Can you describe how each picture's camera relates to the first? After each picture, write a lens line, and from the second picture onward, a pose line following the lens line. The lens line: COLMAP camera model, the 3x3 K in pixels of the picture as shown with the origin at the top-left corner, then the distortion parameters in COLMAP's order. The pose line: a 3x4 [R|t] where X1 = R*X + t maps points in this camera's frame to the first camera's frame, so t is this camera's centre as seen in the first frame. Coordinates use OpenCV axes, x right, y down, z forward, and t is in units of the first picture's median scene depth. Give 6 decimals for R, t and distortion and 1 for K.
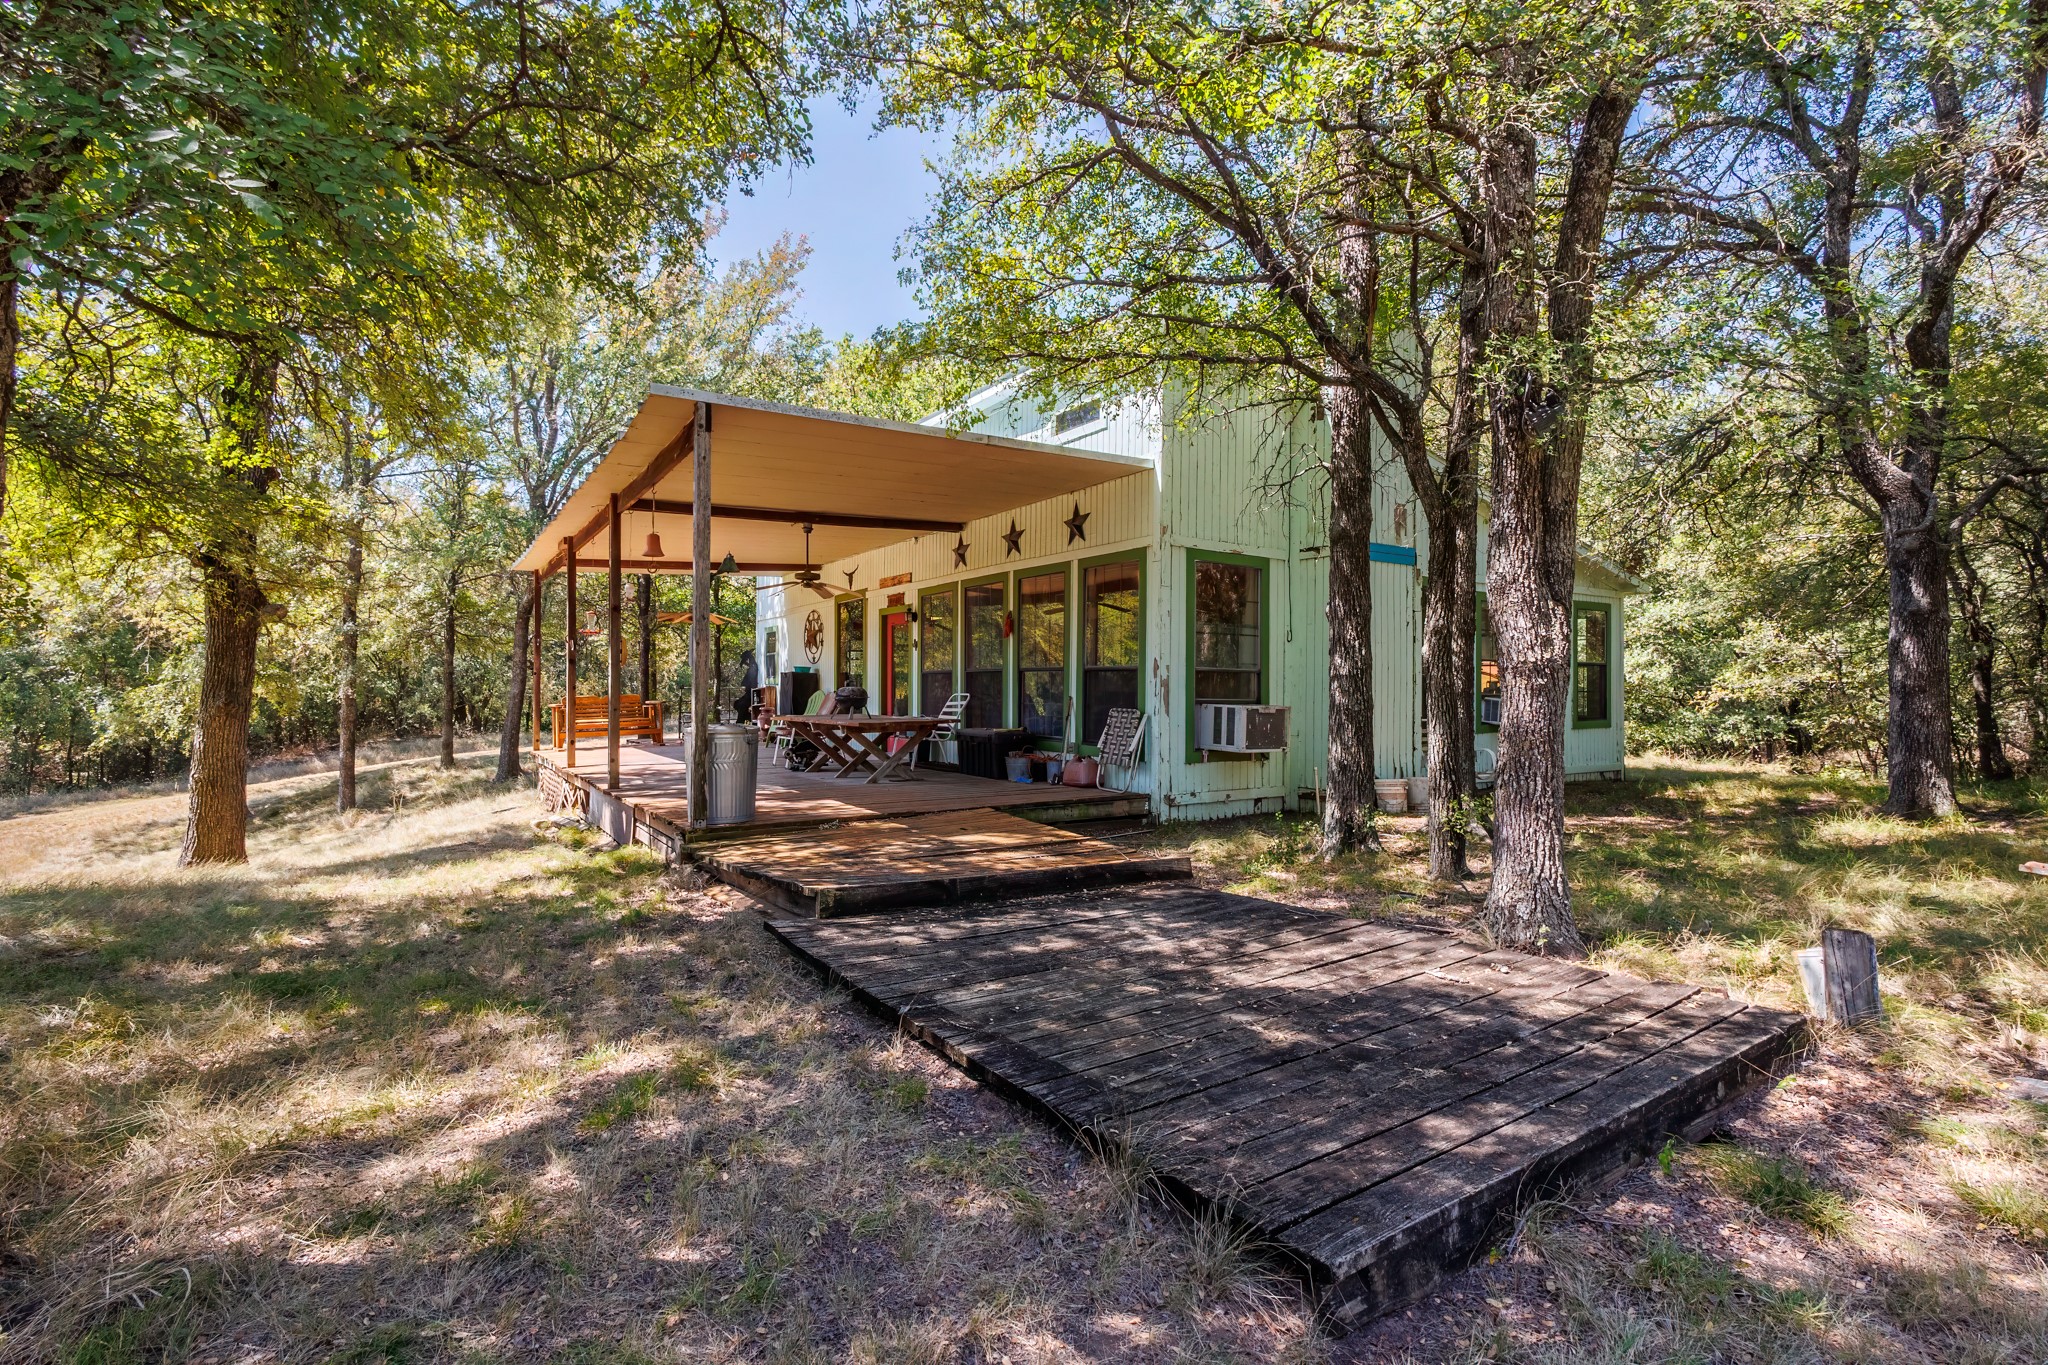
lens RADIAL K [[909.2, 0, 1022.8], [0, 909.2, 682.8], [0, 0, 1]] dist [-0.000809, -0.000039]
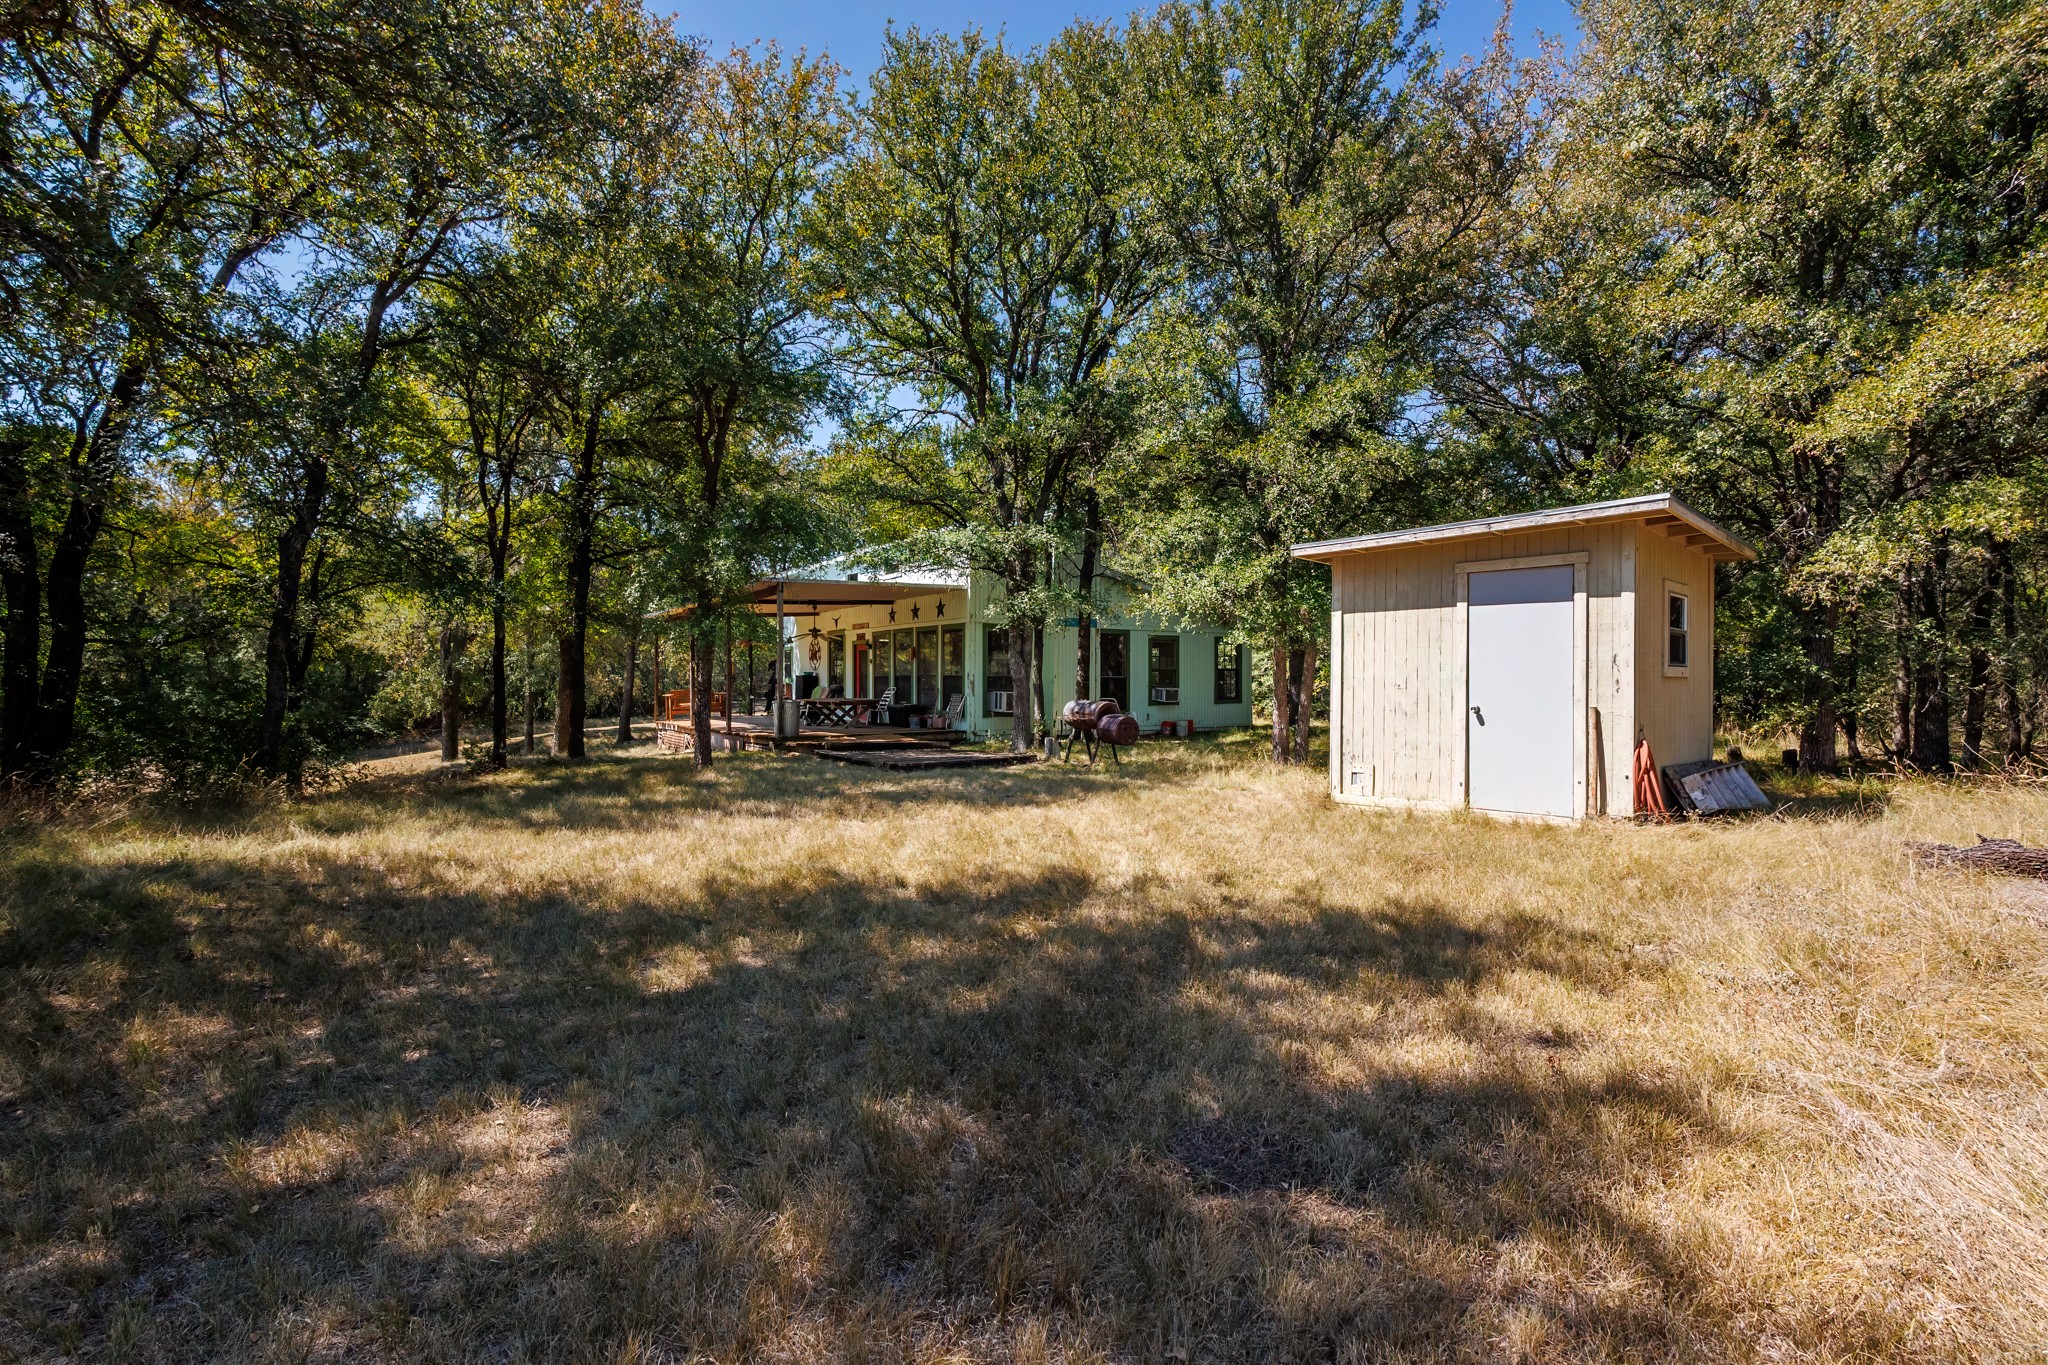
lens RADIAL K [[909.2, 0, 1025.4], [0, 909.2, 682.3], [0, 0, 1]] dist [-0.000809, -0.000039]
pose [[0.999841, -0.008084, 0.015900, 0.192222], [0.007940, 0.999927, 0.009153, -0.014933], [-0.015973, -0.009025, 0.999832, -0.995533]]
